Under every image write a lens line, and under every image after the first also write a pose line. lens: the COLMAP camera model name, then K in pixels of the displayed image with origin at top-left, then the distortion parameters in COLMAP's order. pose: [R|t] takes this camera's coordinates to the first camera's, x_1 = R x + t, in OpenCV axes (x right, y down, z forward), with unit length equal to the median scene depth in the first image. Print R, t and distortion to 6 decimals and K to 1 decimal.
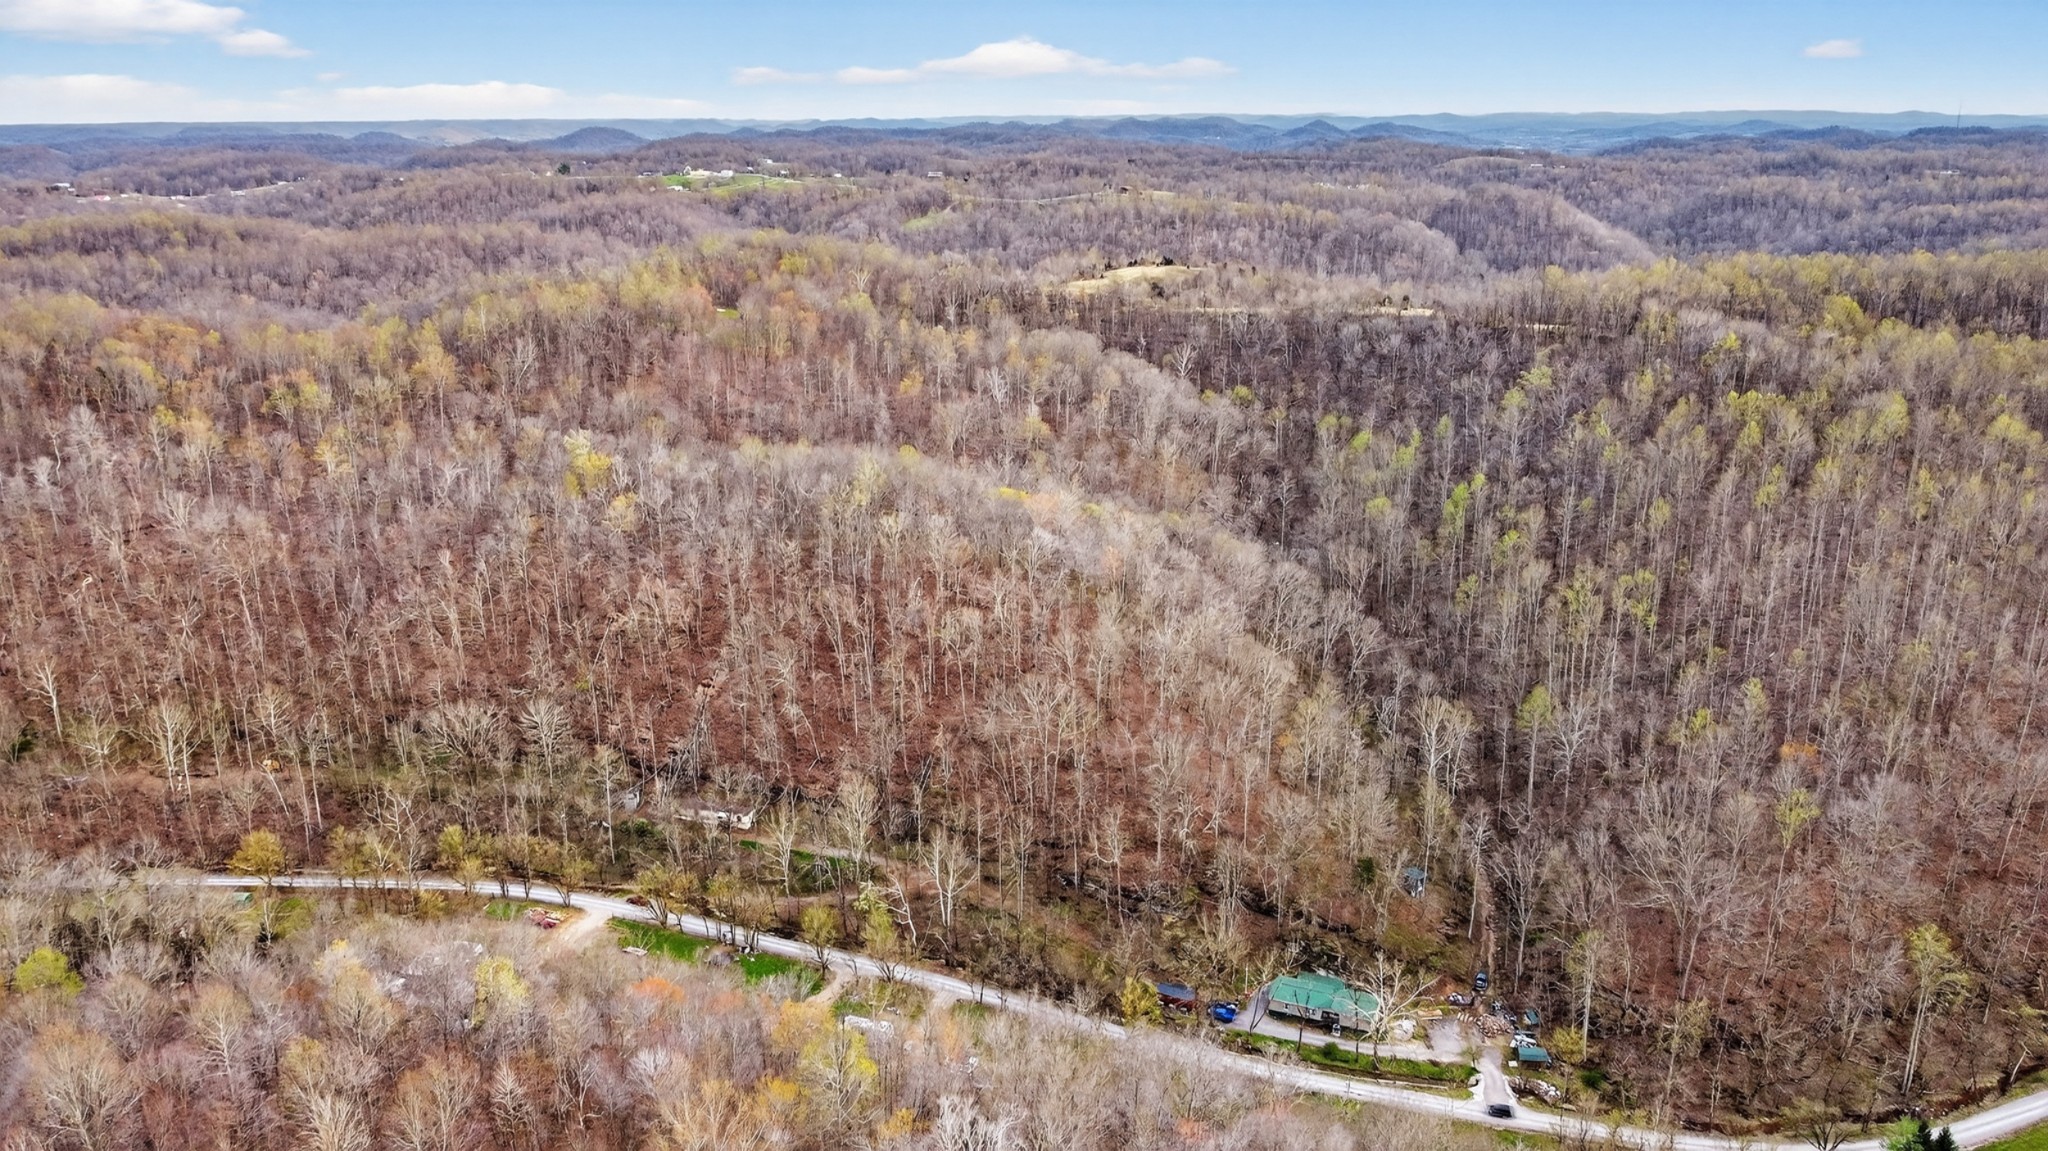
lens RADIAL K [[1577.3, 0, 1023.0], [0, 1577.3, 561.6], [0, 0, 1]] dist [0.005215, -0.012077]
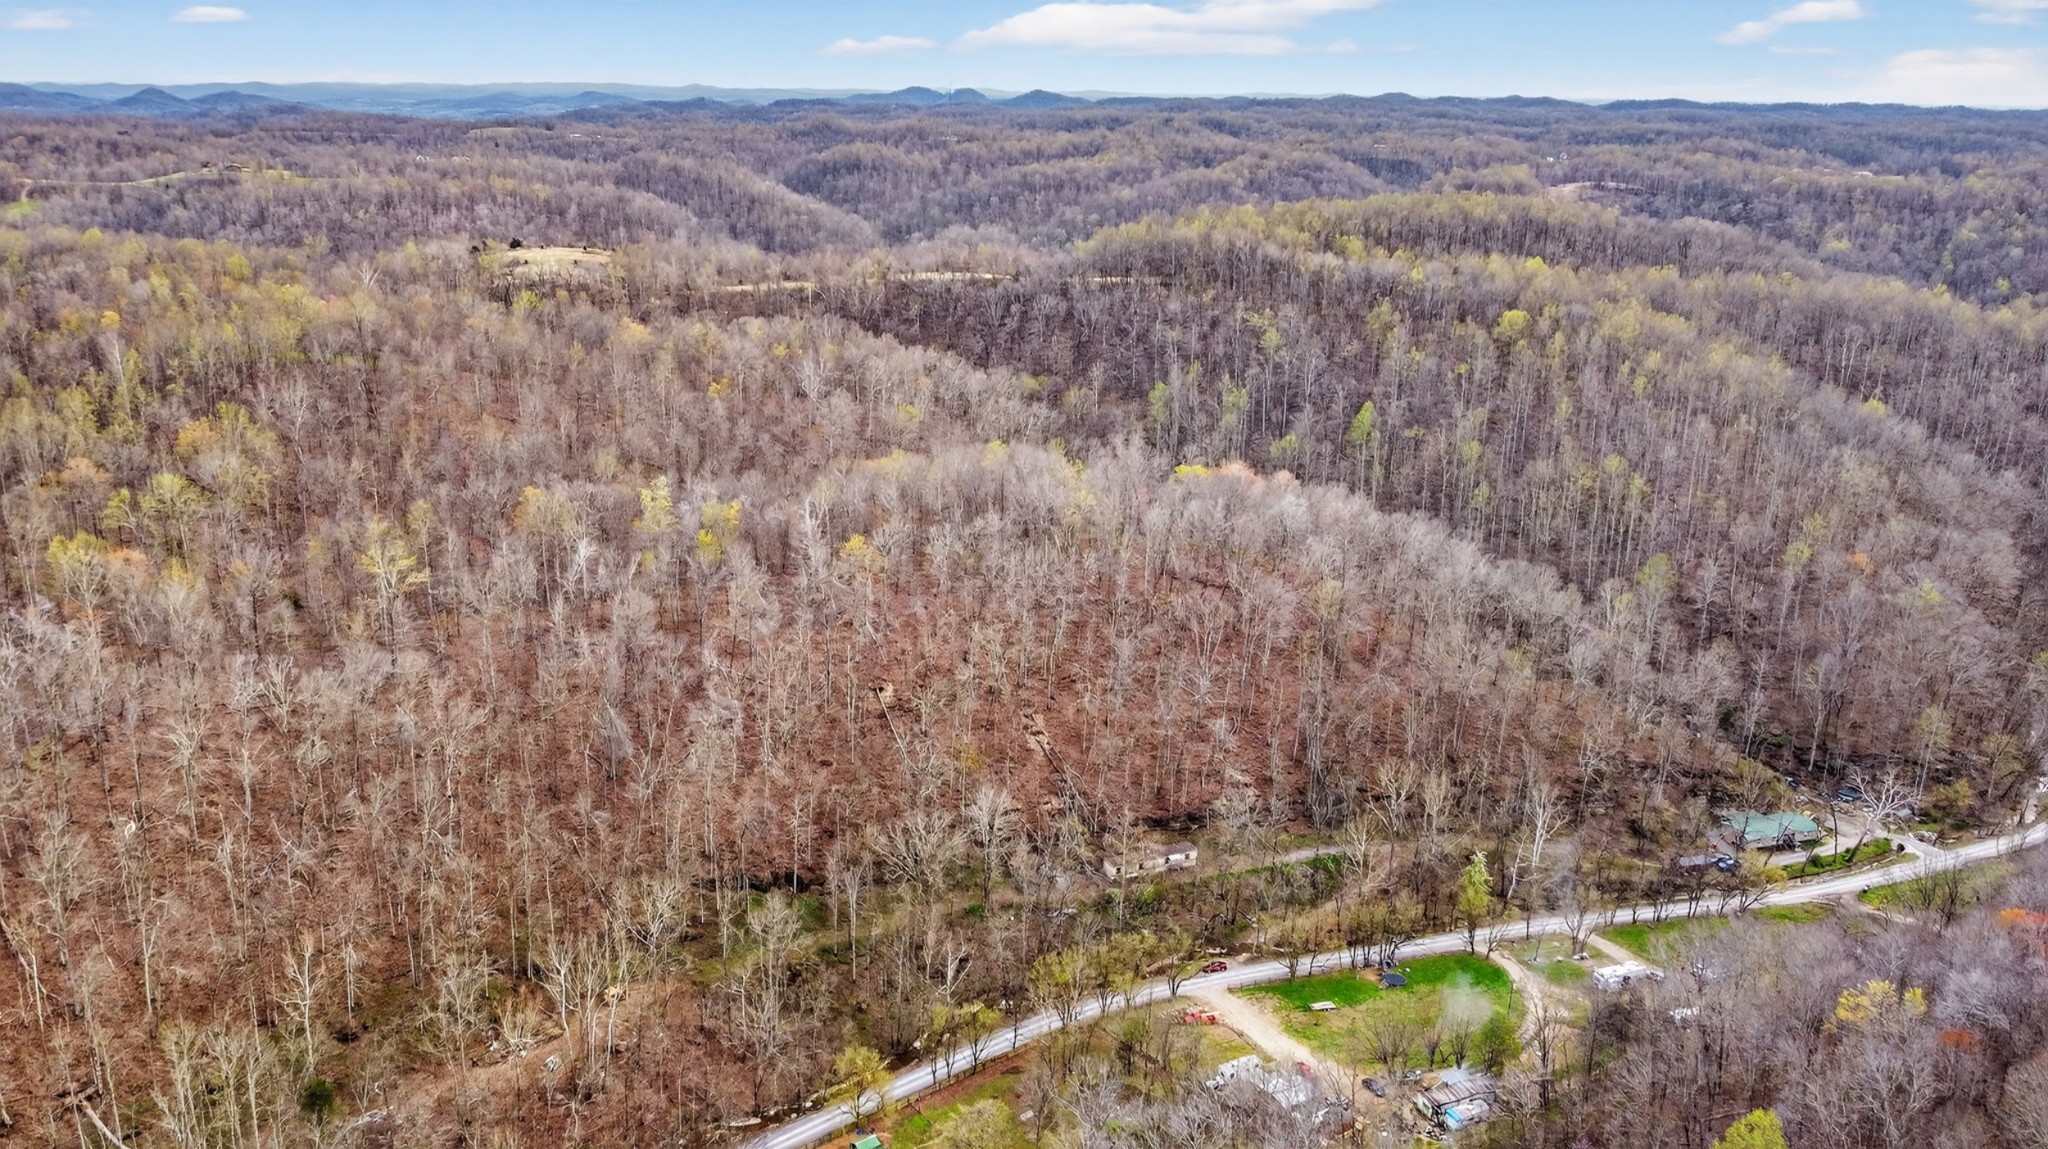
lens RADIAL K [[1577.3, 0, 1023.0], [0, 1577.3, 560.6], [0, 0, 1]] dist [0.005215, -0.012077]
pose [[0.758296, -0.178238, 0.627071, -0.685787], [0.167875, 0.982847, 0.076358, -0.077155], [-0.629924, 0.047368, 0.775211, 0.303224]]
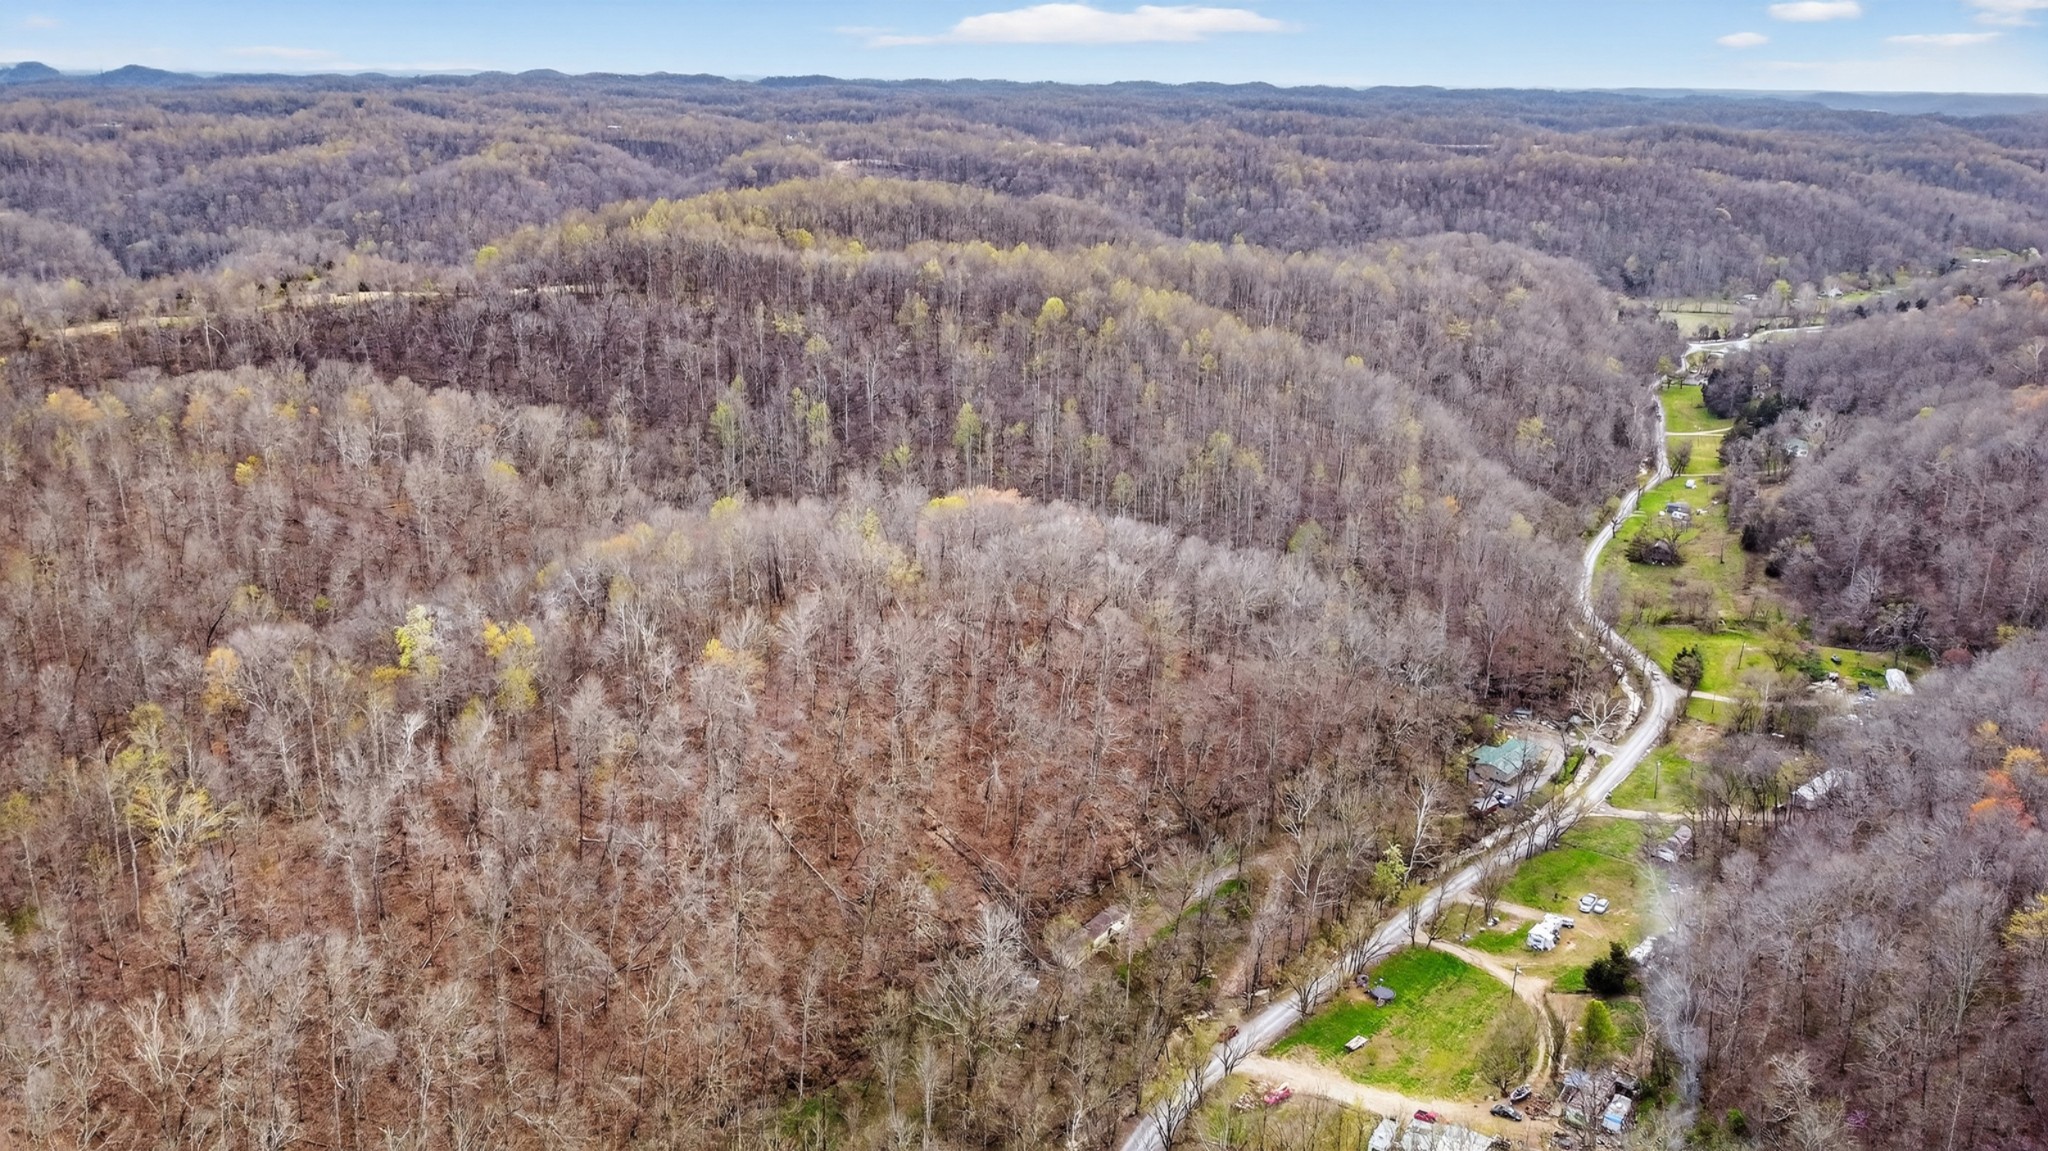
lens RADIAL K [[1577.3, 0, 1023.0], [0, 1577.3, 561.6], [0, 0, 1]] dist [0.005215, -0.012077]
pose [[0.334719, -0.273121, 0.901869, -0.780303], [0.246485, 0.949130, 0.195954, -0.168508], [-0.909510, 0.156708, 0.385012, 0.604696]]
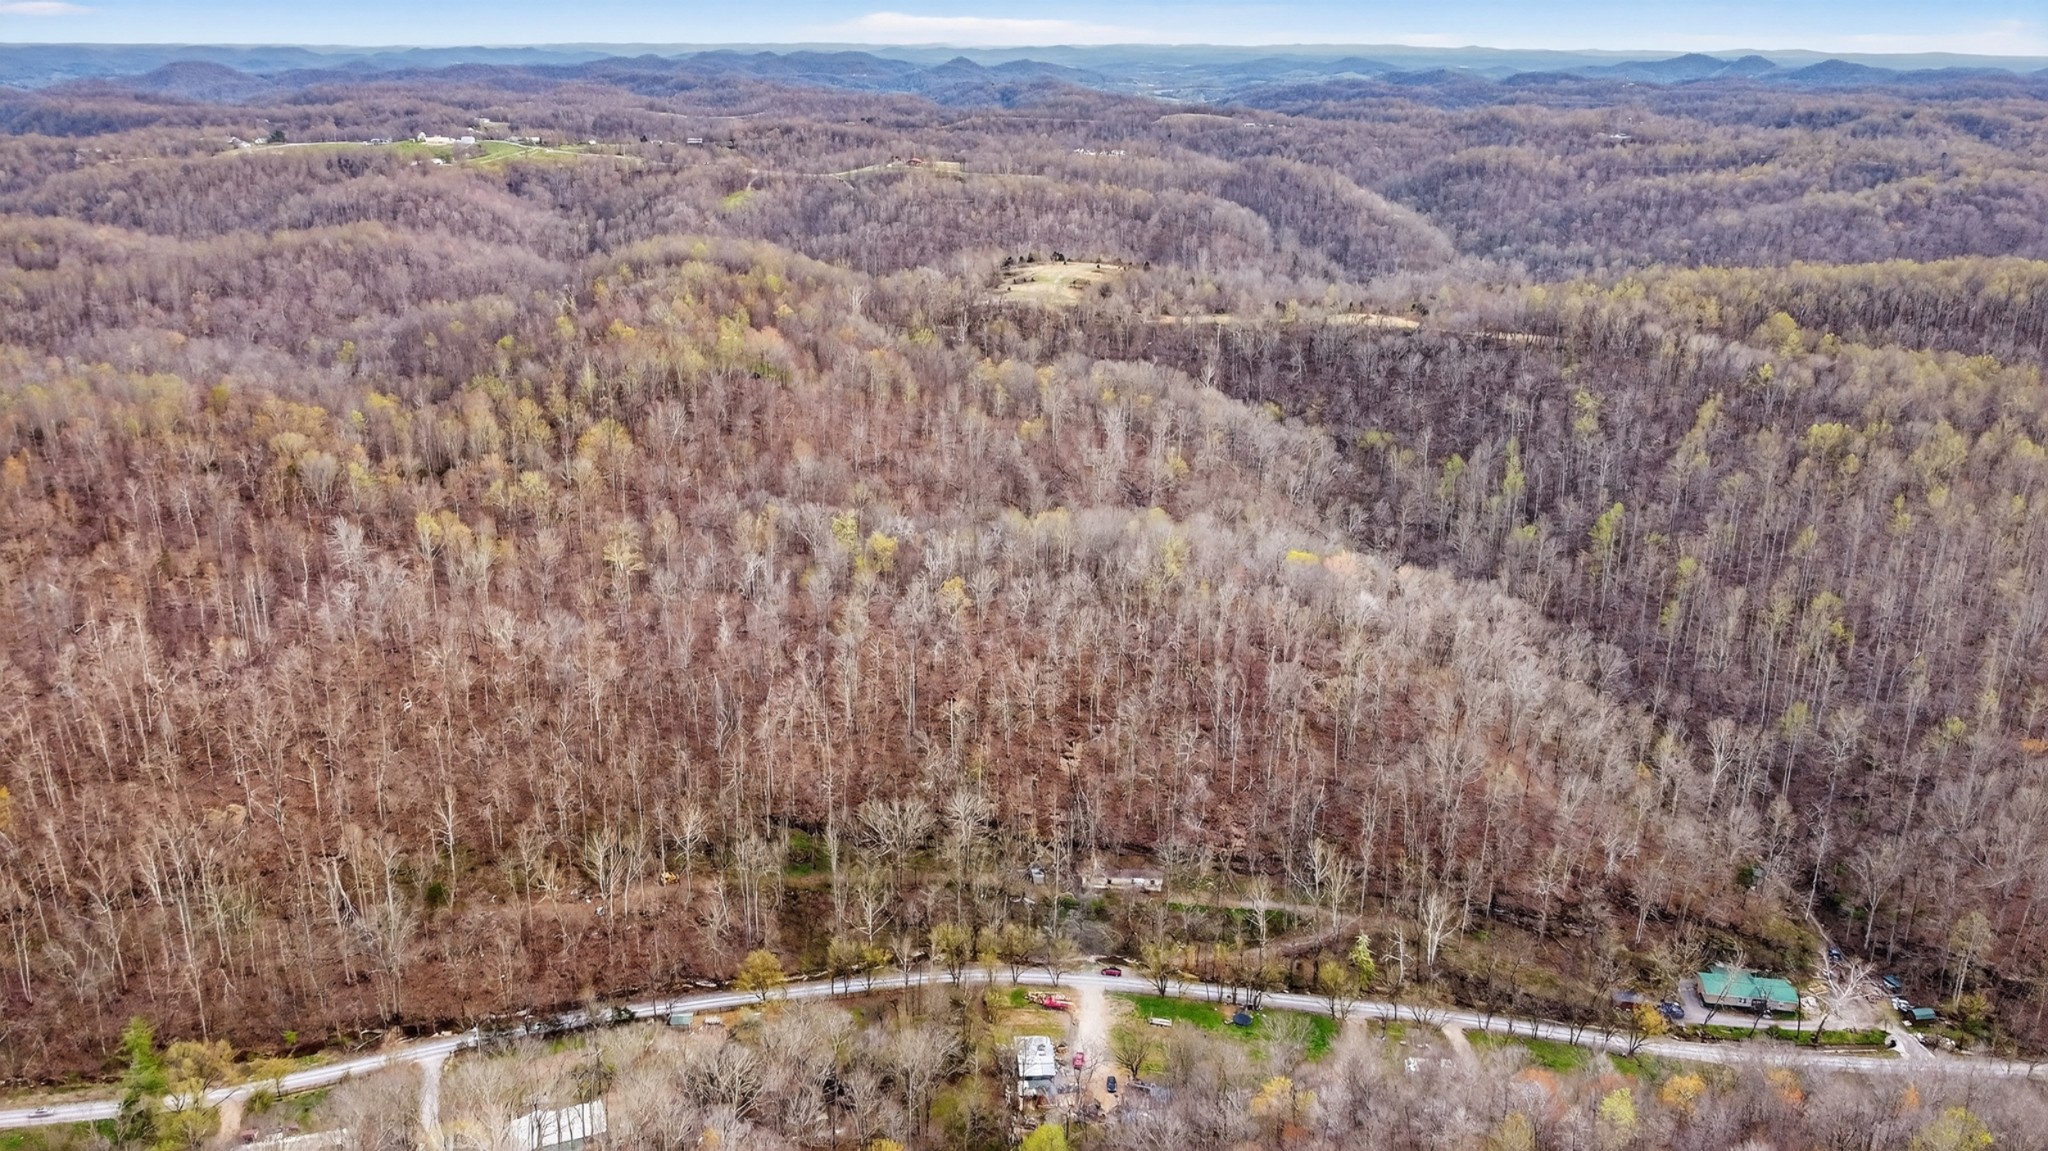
lens RADIAL K [[1577.3, 0, 1023.0], [0, 1577.3, 561.6], [0, 0, 1]] dist [0.005215, -0.012077]
pose [[0.970949, -0.065593, 0.230119, -0.437130], [0.055492, 0.997201, 0.050101, -0.101984], [-0.232761, -0.035876, 0.971872, -0.026412]]
